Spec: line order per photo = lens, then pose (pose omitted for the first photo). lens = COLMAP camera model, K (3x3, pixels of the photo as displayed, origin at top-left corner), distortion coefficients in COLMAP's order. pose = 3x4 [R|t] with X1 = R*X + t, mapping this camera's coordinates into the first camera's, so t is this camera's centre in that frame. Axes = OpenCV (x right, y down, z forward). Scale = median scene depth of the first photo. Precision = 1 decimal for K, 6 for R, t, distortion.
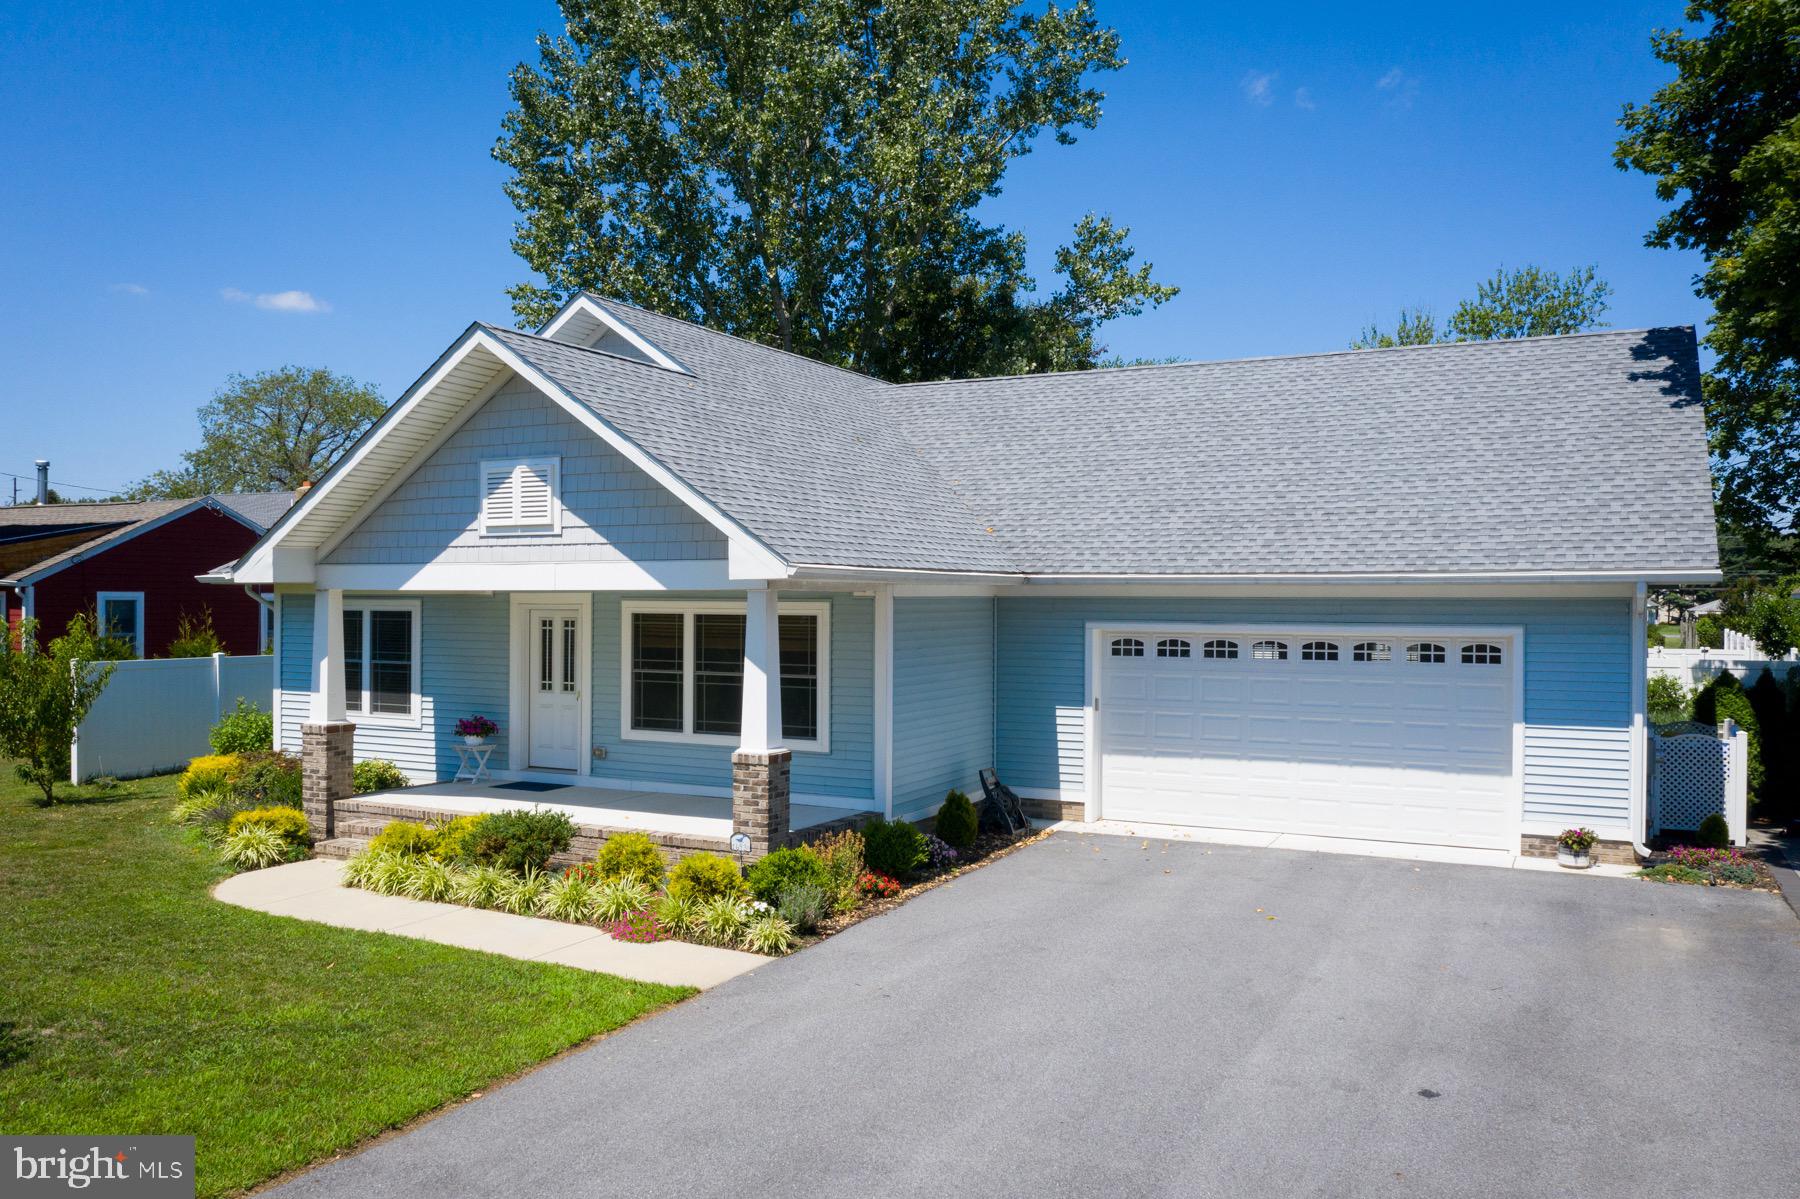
lens RADIAL K [[1409.8, 0, 855.2], [0, 1409.8, 600.5], [0, 0, 1]] dist [-0.007405, -0.035905]
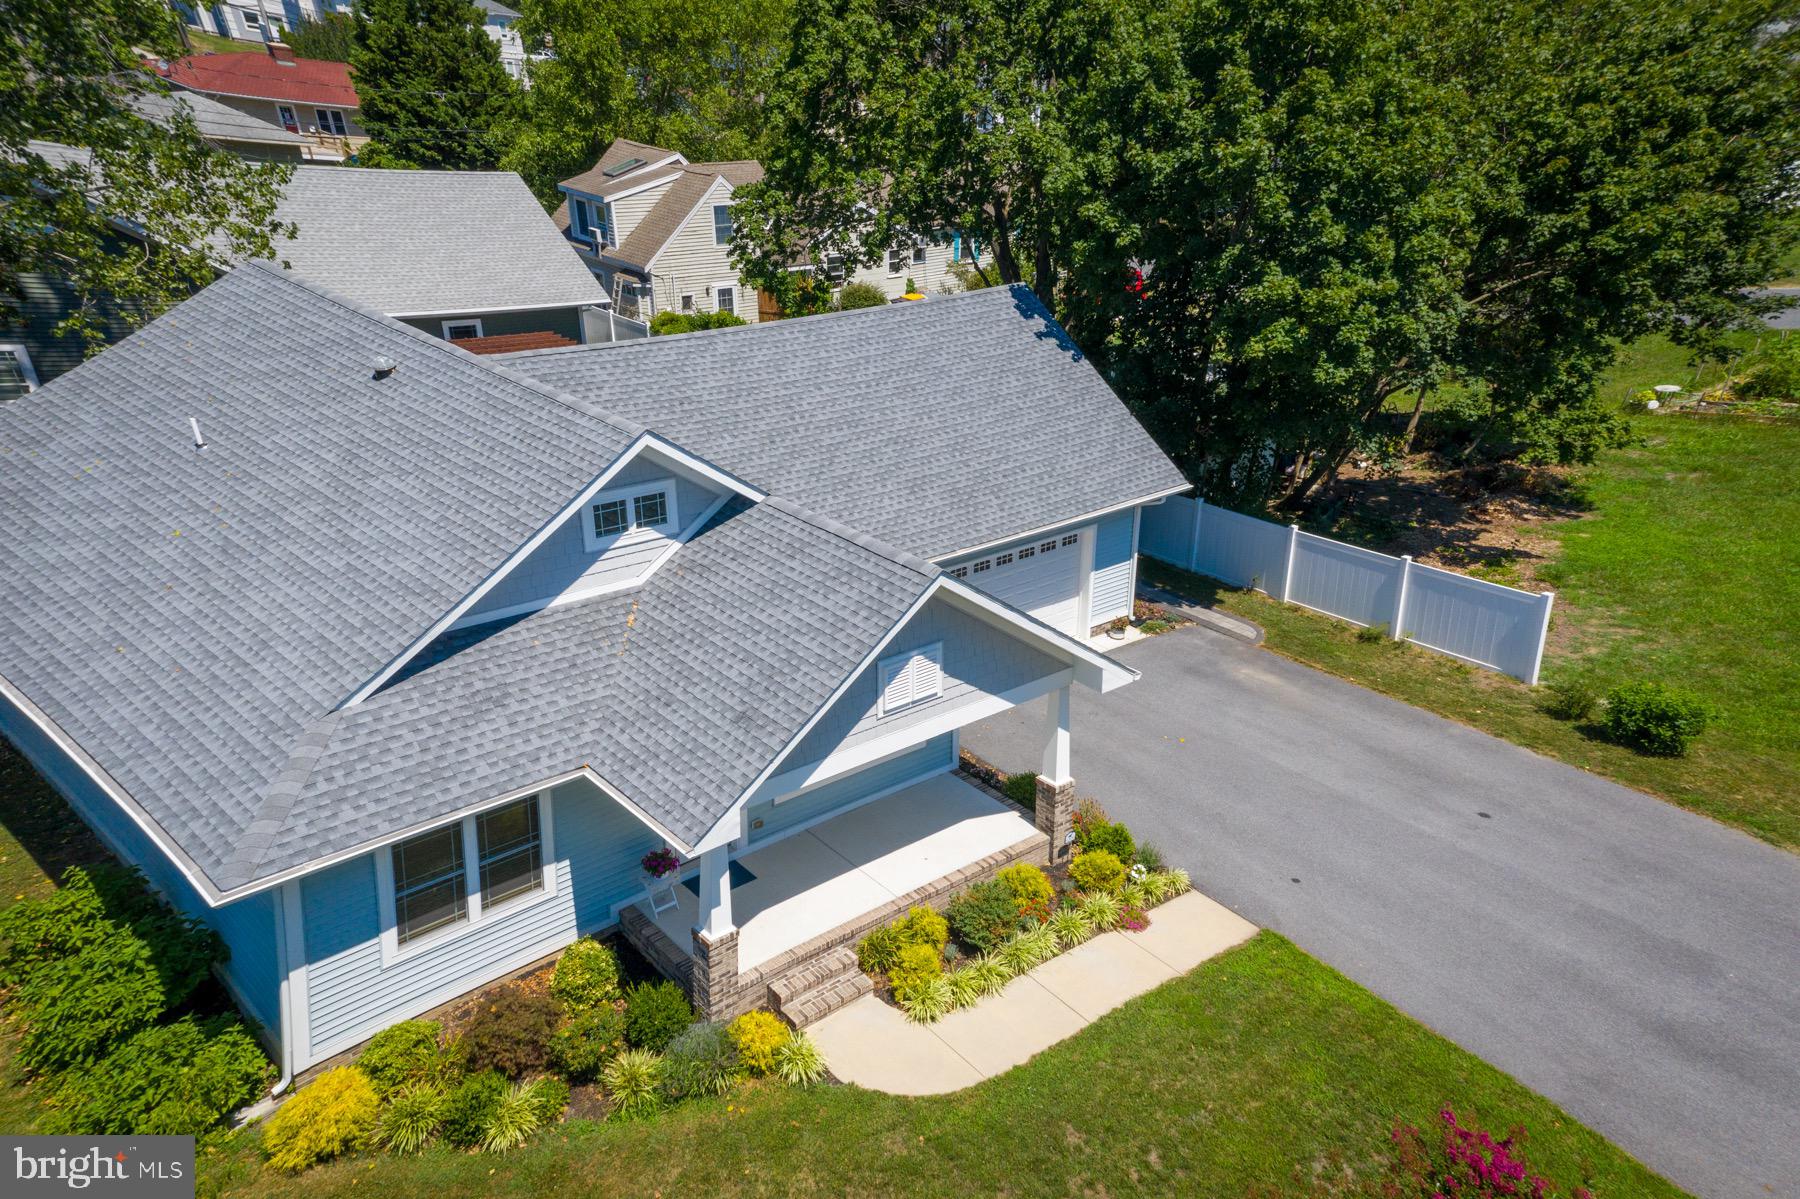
lens RADIAL K [[1430.4, 0, 900.0], [0, 1430.4, 599.5], [0, 0, 1]] dist [0.429436, 1.174722]
pose [[0.391359, -0.350403, 0.850915, -1.113890], [-0.001000, 0.924505, 0.381168, -0.534863], [-0.920238, -0.150024, 0.361463, 0.476080]]
